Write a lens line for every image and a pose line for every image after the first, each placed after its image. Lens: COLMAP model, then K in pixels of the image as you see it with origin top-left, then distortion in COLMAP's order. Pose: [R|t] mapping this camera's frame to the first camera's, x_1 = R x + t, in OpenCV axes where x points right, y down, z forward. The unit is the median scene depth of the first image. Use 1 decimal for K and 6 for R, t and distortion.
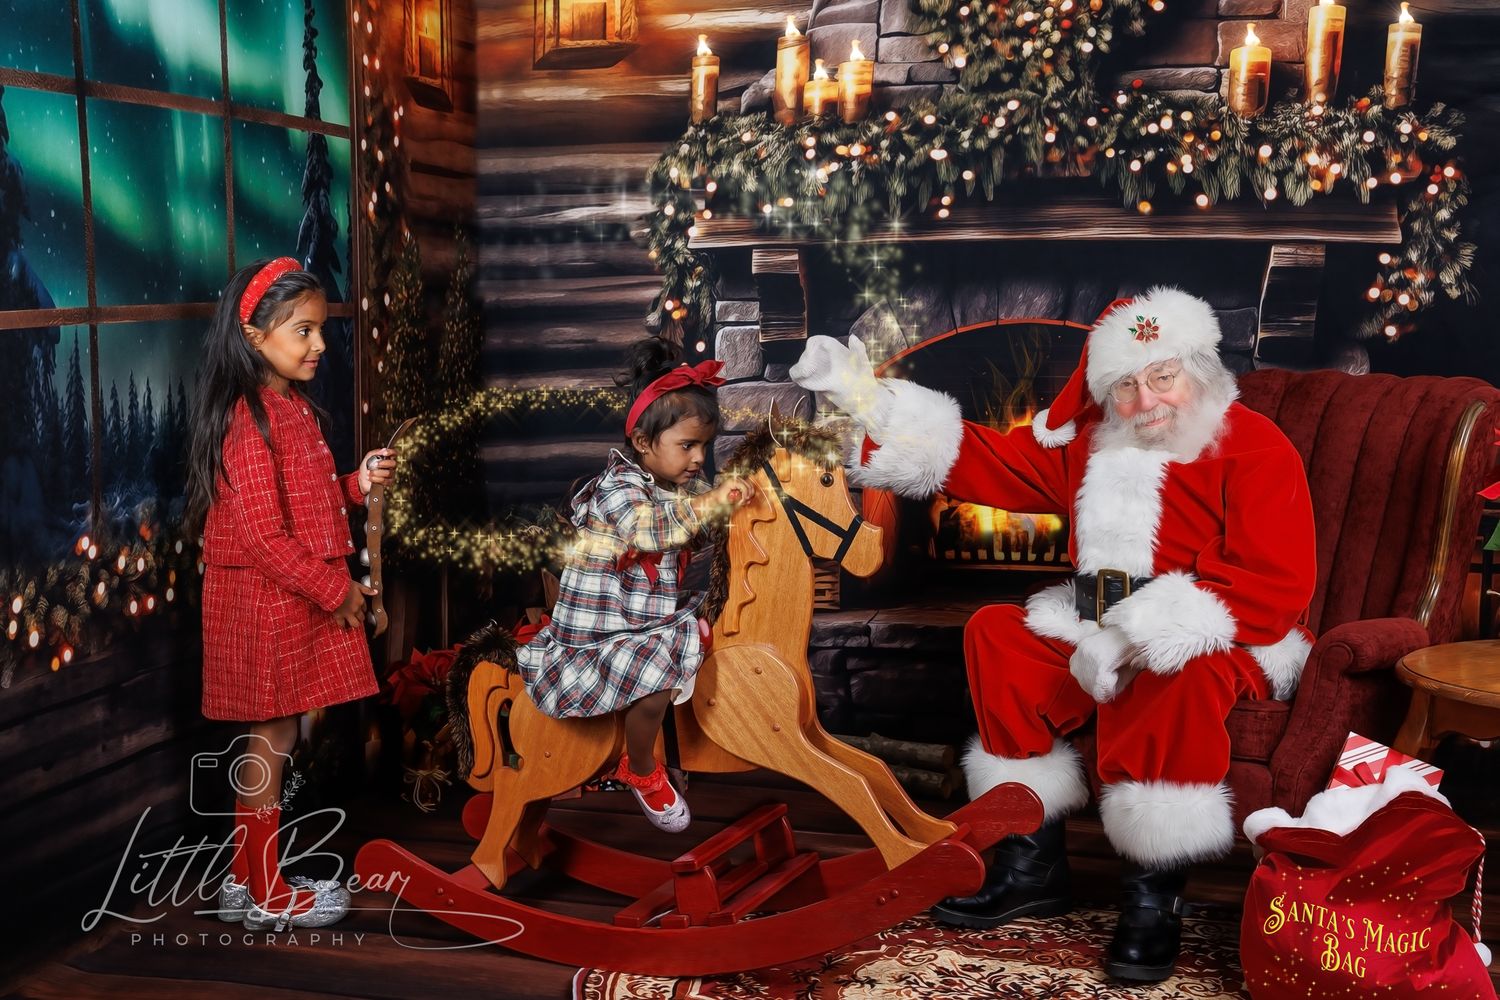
lens RADIAL K [[2054.8, 0, 750.0], [0, 2054.8, 500.0], [0, 0, 1]] dist [0.024565, -0.085221]
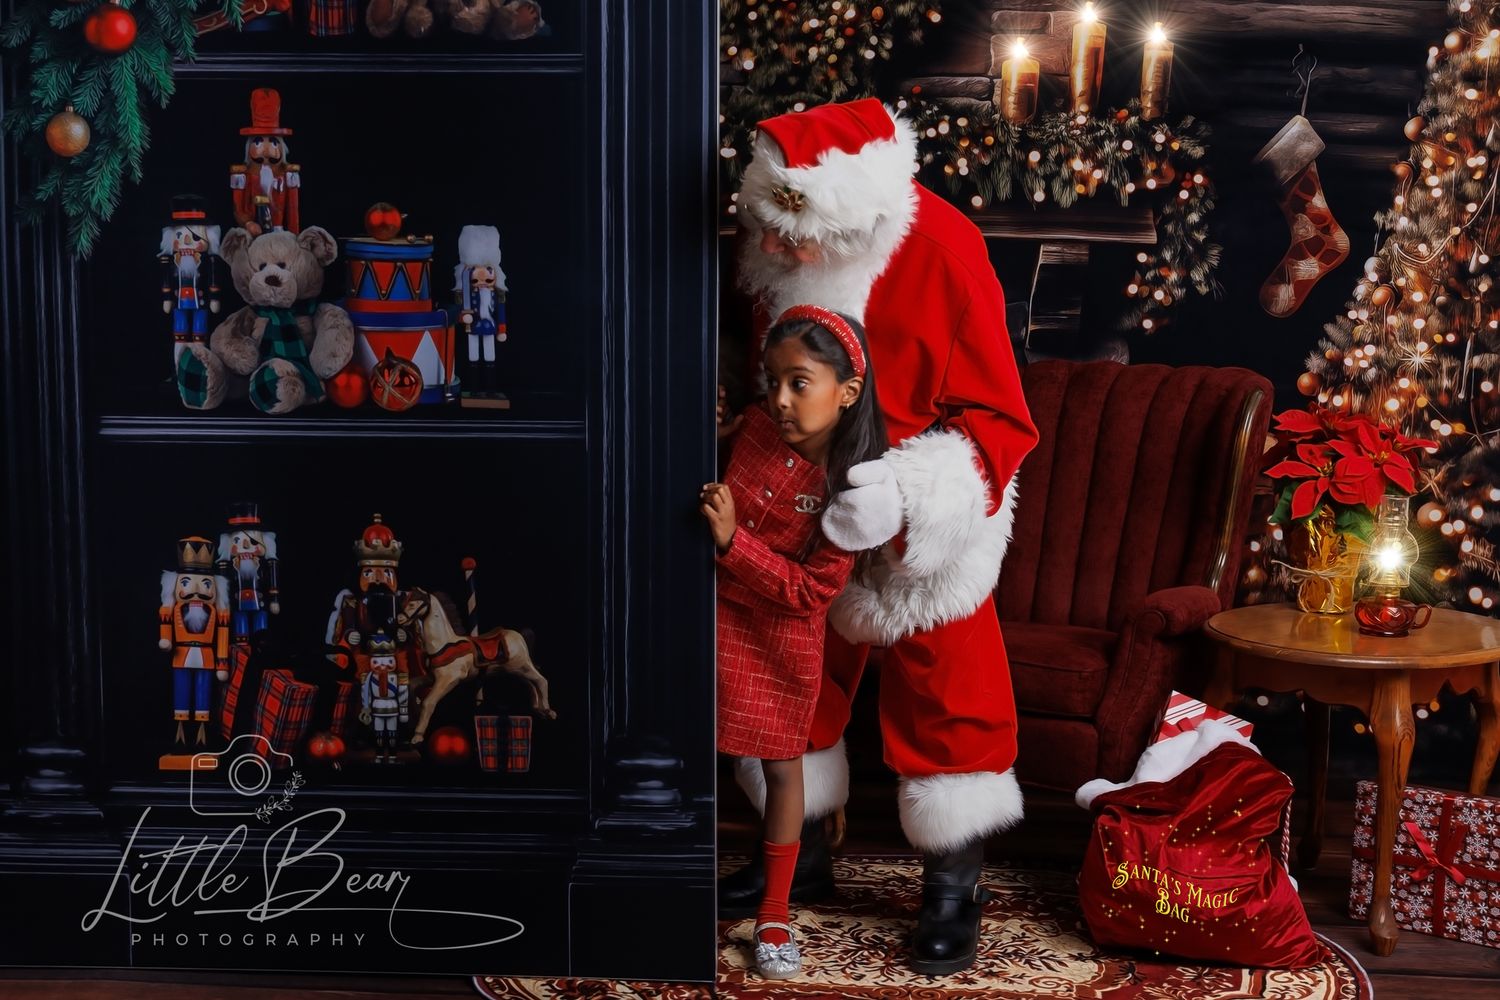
lens RADIAL K [[2095.4, 0, 782.4], [0, 2095.4, 479.9], [0, 0, 1]] dist [0.017162, -0.041712]
pose [[0.978005, -0.013275, 0.208157, -0.109651], [0.013641, 0.999907, -0.000324, -0.001955], [-0.208133, 0.003156, 0.978095, -0.044046]]
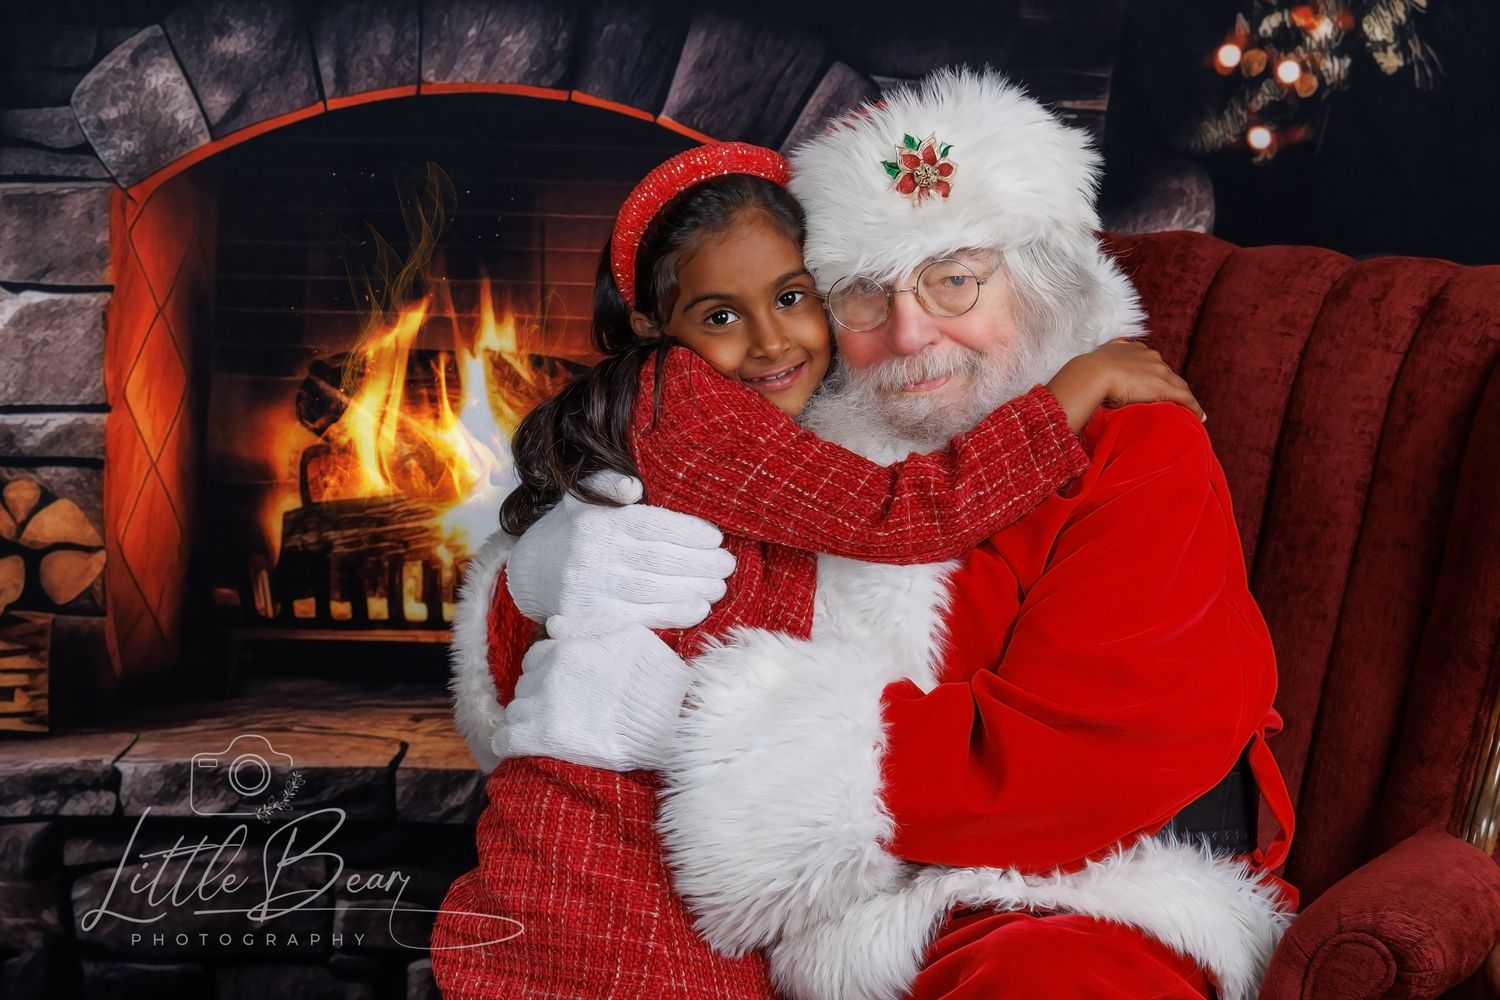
lens RADIAL K [[3232.5, 0, 757.3], [0, 3232.5, 481.1], [0, 0, 1]] dist [-0.197390, 2.997208]
pose [[0.953678, -0.008125, 0.300720, -0.020287], [-0.010621, 0.998103, 0.060650, -0.047417], [-0.300642, -0.061035, 0.951782, 0.329542]]
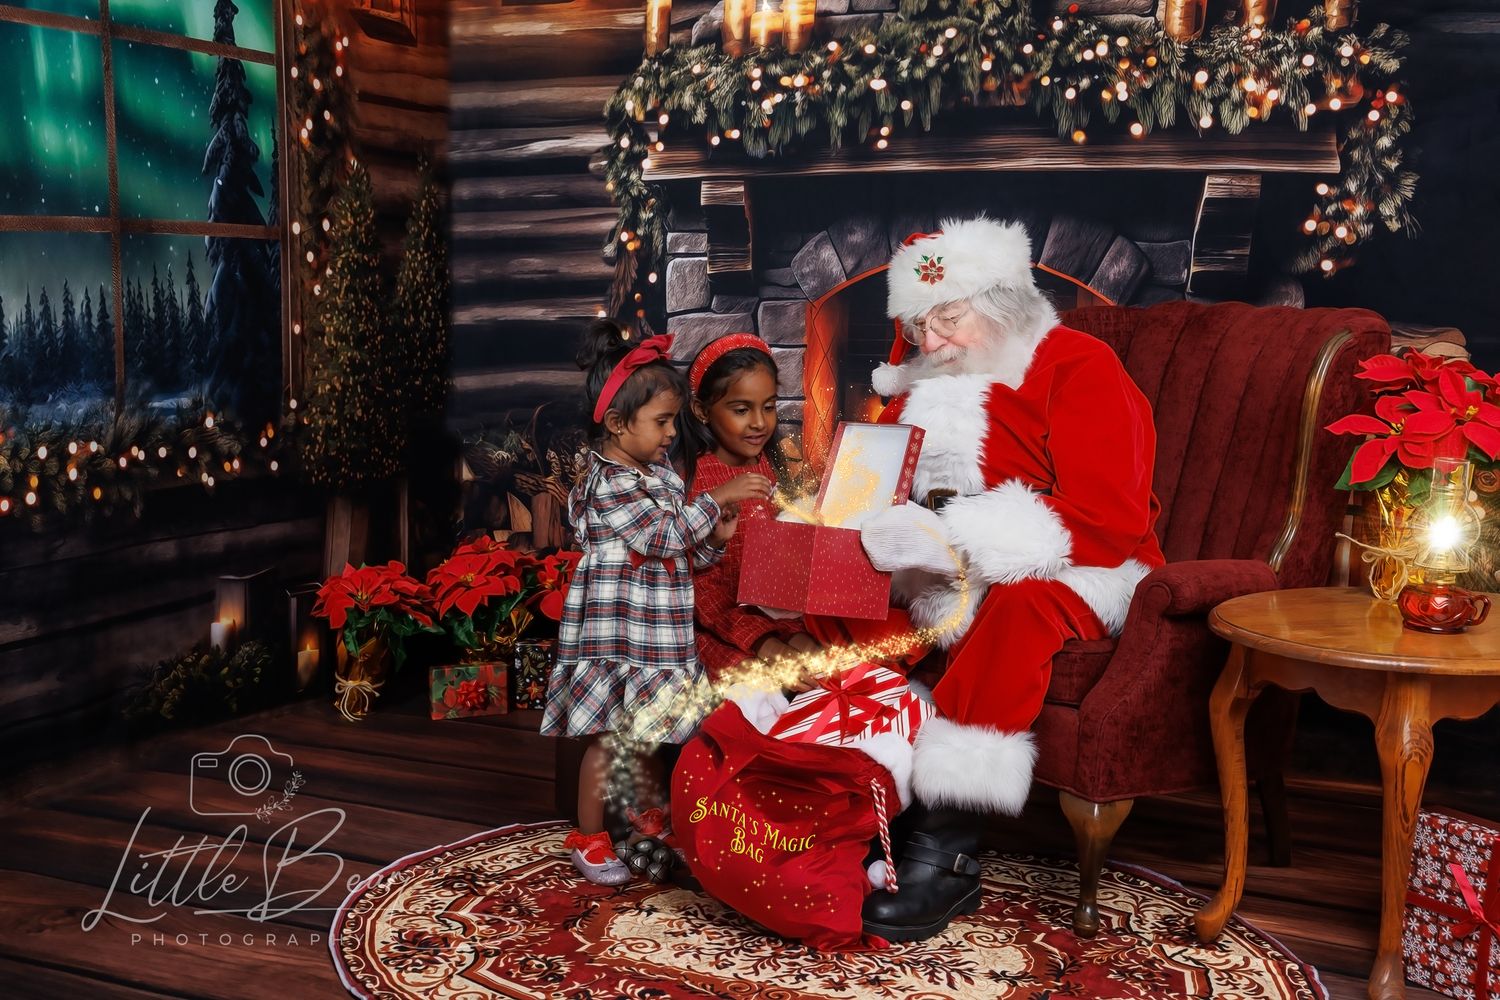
lens RADIAL K [[1867.8, 0, 750.0], [0, 1867.8, 500.0], [0, 0, 1]] dist [0.007122, 0.009542]
pose [[0.989078, 0.028680, -0.144573, 0.175230], [-0.025257, 0.999357, 0.025457, 0.011357], [0.145210, -0.021527, 0.989167, 0.100752]]
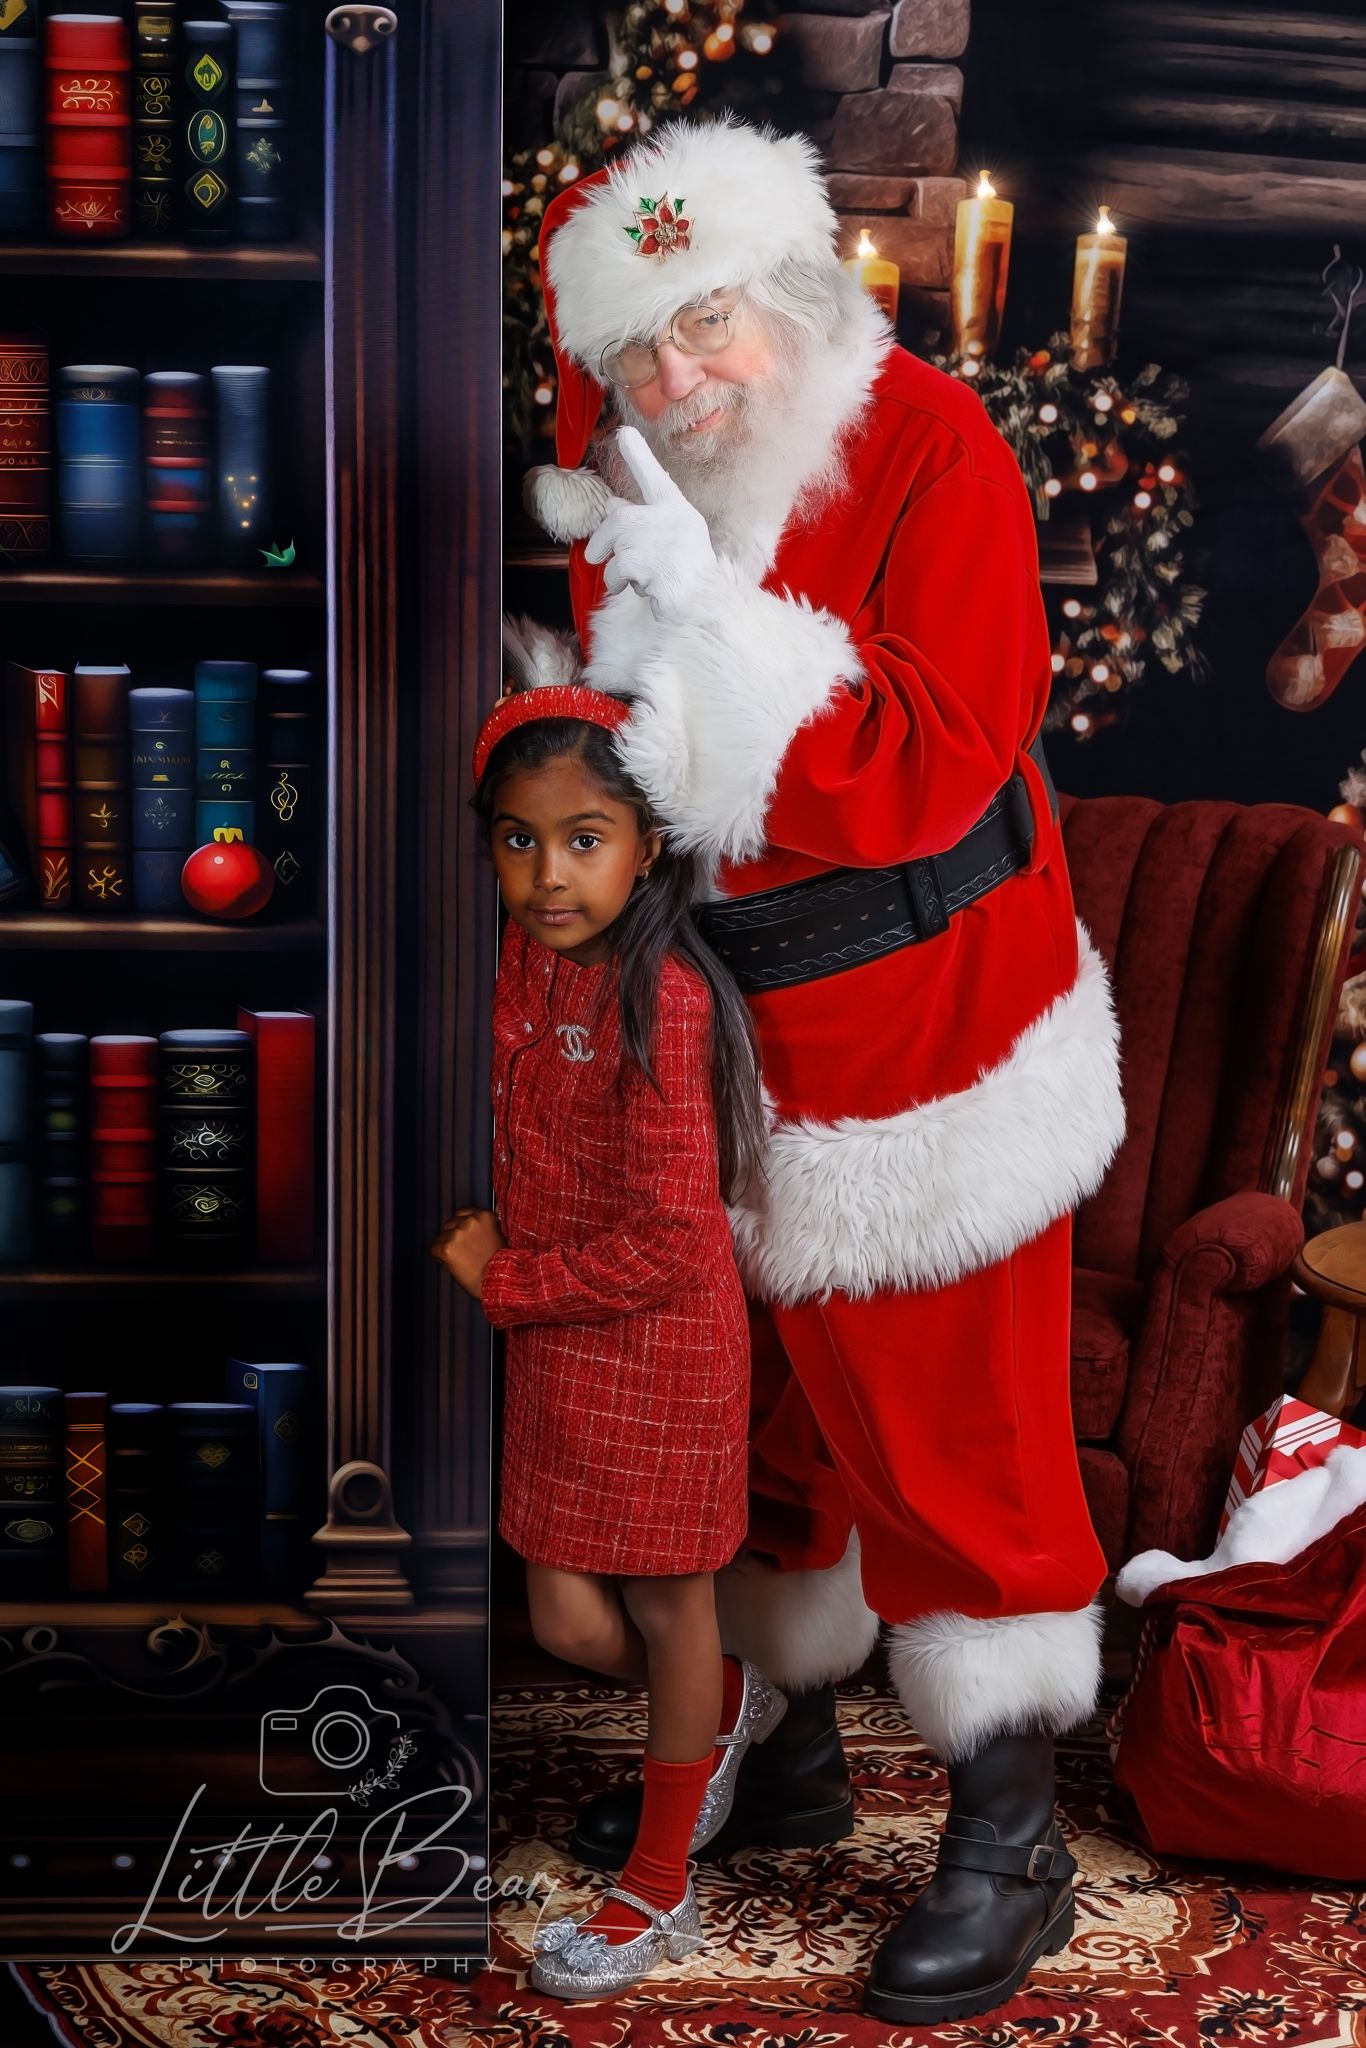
lens RADIAL K [[3162.0, 0, 683.0], [0, 3162.0, 1024.0], [0, 0, 1]] dist [0.093625, -0.685377]
pose [[0.930409, -0.037693, 0.364578, -0.163102], [0.025956, 0.998977, 0.037042, -0.028827], [-0.365602, -0.025001, 0.930436, 0.133228]]
